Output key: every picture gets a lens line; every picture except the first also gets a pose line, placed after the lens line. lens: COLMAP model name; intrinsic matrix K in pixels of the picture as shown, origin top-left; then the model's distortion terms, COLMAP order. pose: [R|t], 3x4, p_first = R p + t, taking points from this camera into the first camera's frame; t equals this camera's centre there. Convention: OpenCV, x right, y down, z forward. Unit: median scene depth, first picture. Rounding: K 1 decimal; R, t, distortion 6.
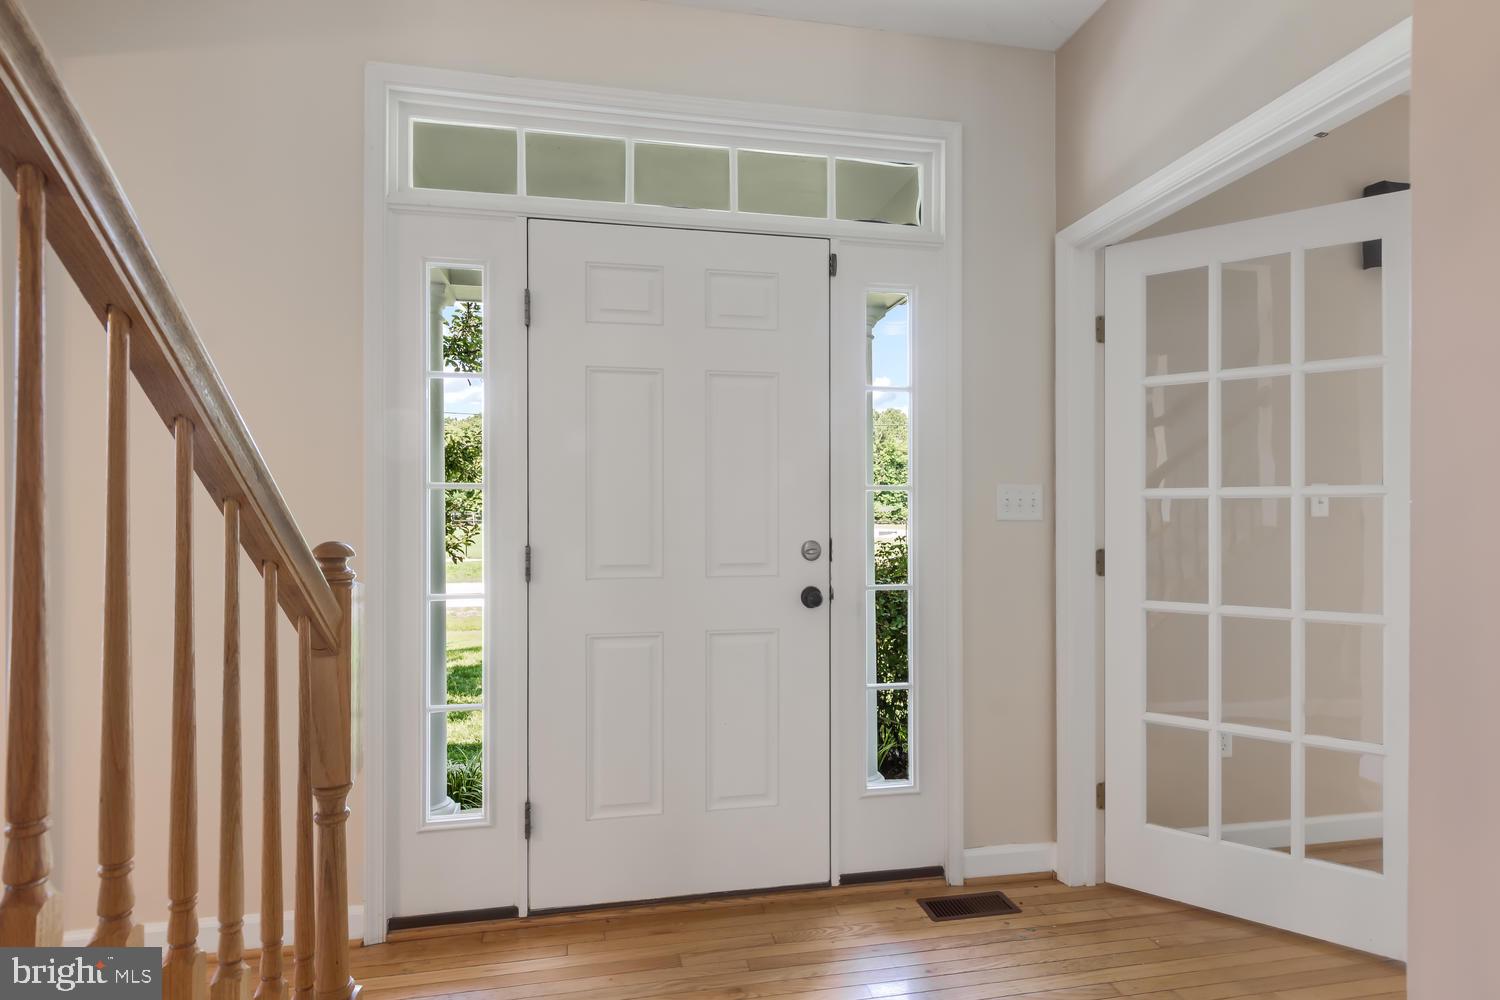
lens RADIAL K [[801.1, 0, 750.8], [0, 801.1, 511.1], [0, 0, 1]] dist [-0.001928, -0.000742]
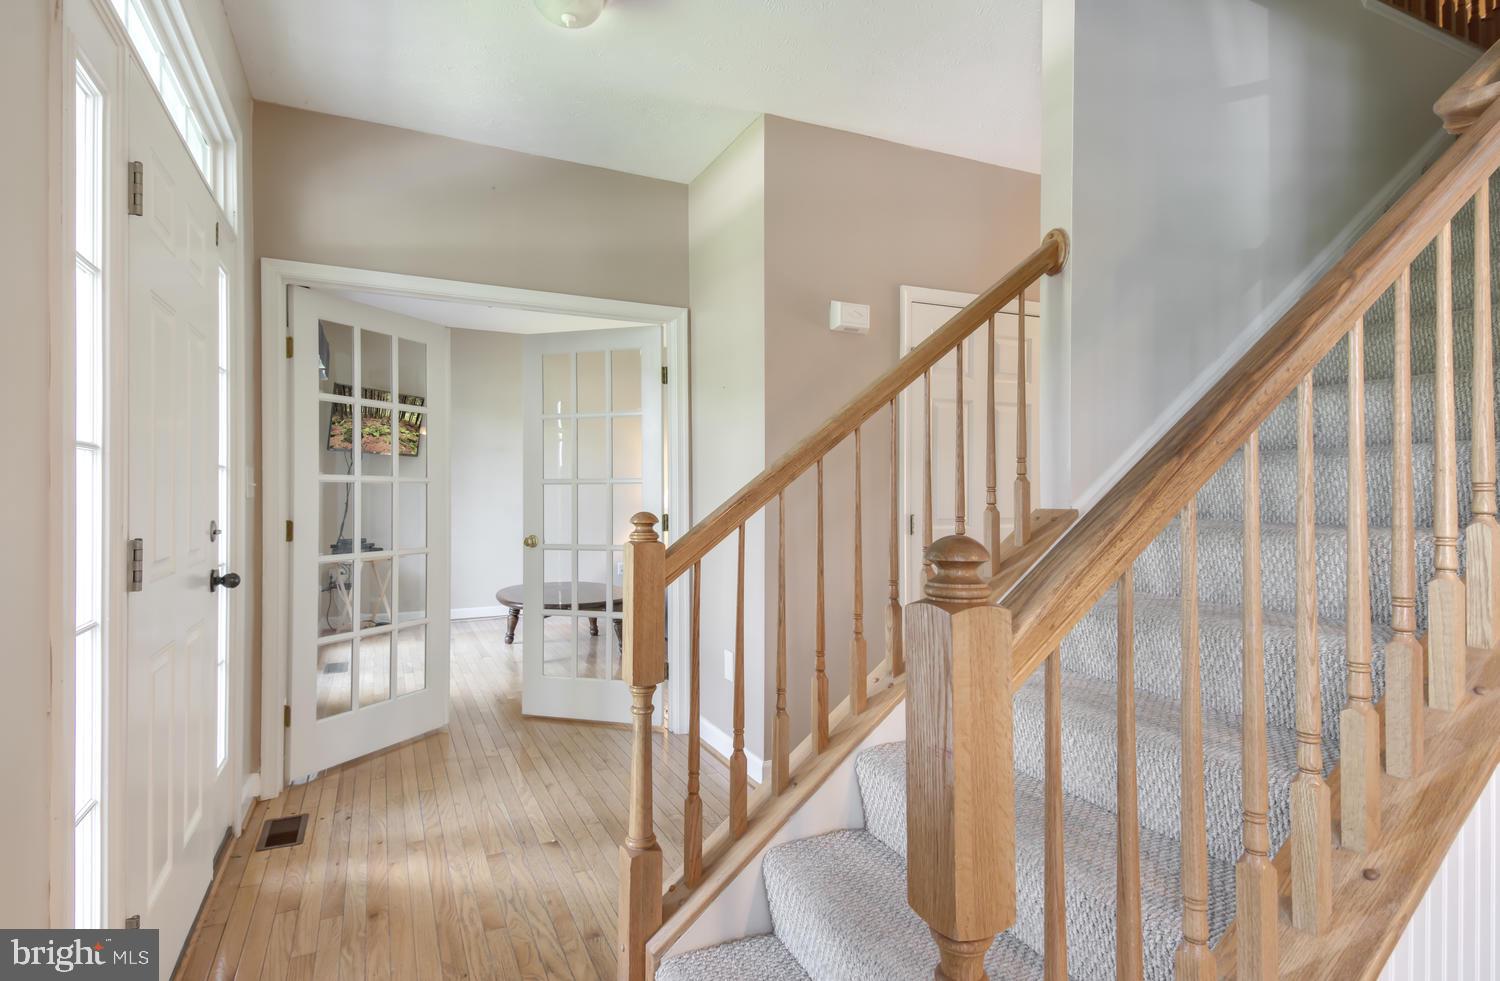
lens RADIAL K [[779.7, 0, 750.7], [0, 779.7, 489.6], [0, 0, 1]] dist [0.000508, 0.000072]
pose [[-0.253682, 0.007823, 0.967256, -0.981548], [0.000598, 0.999968, -0.007931, 0.008592], [-0.967287, -0.001434, -0.253679, 0.627740]]
